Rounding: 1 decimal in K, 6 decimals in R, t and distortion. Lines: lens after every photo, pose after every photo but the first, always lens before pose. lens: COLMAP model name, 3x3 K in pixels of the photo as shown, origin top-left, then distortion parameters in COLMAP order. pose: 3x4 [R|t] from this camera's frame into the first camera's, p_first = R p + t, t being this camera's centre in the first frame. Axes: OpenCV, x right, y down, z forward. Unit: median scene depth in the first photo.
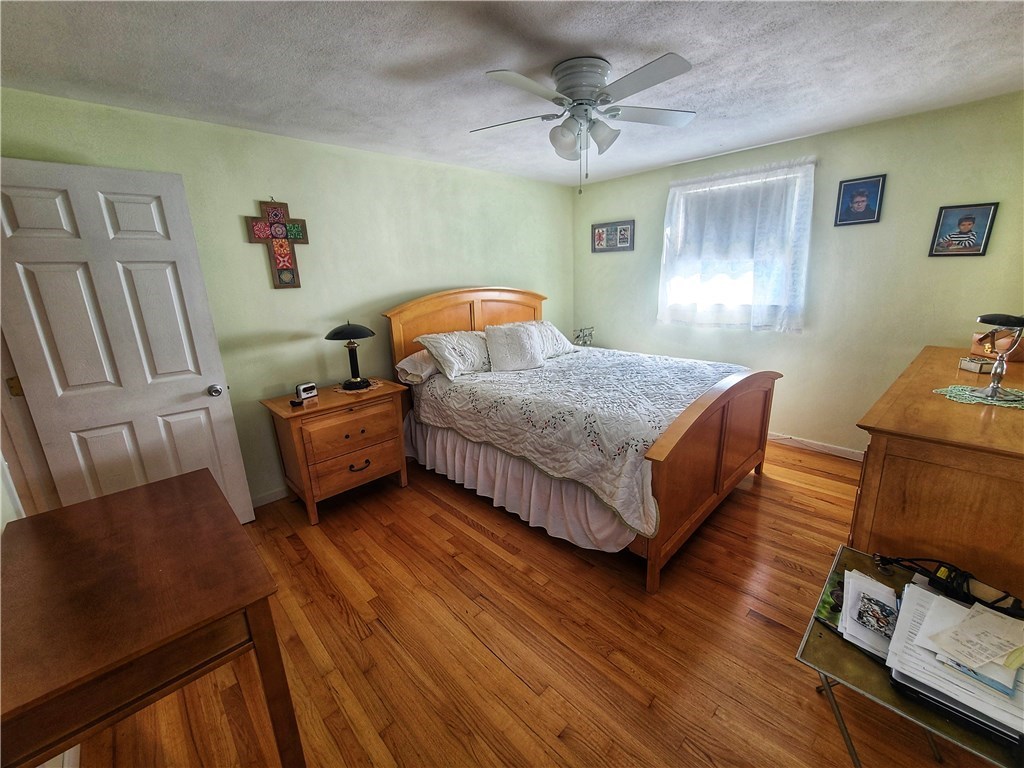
lens RADIAL K [[418.6, 0, 512.2], [0, 418.6, 382.1], [0, 0, 1]] dist [-0.004134, 0.001730]
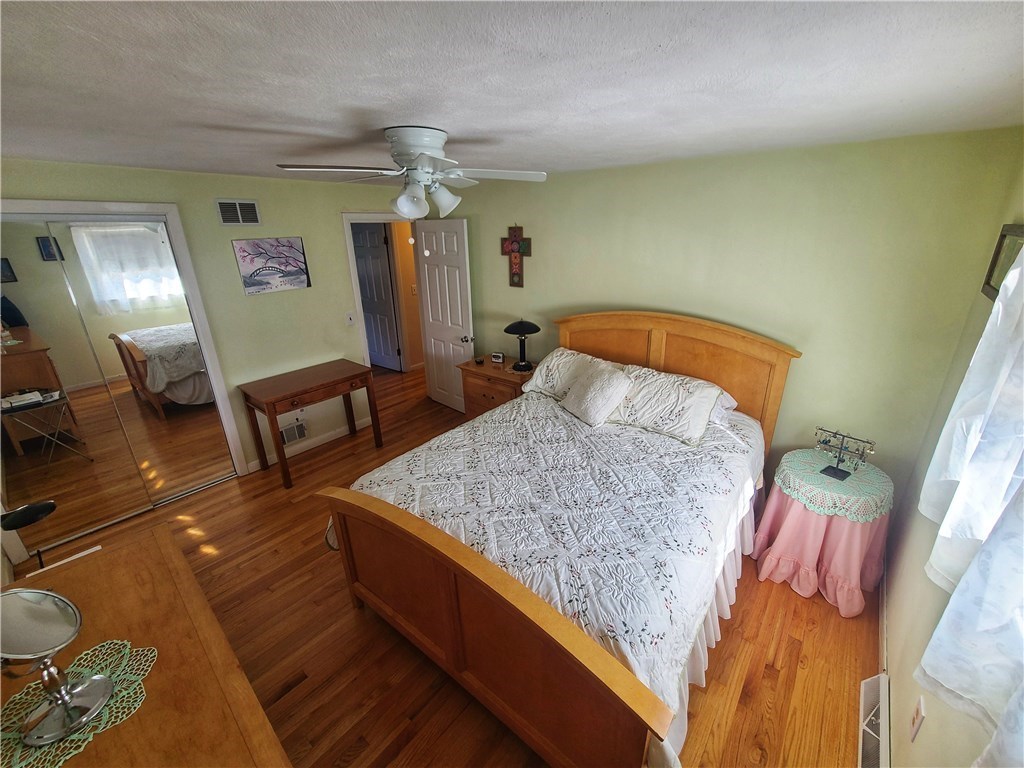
lens RADIAL K [[418.6, 0, 512.8], [0, 418.6, 381.5], [0, 0, 1]] dist [-0.004134, 0.001730]
pose [[0.102846, 0.377805, -0.920156, 0.922514], [-0.234984, 0.908106, 0.346593, -0.434717], [0.966543, 0.180576, 0.182173, 0.807625]]
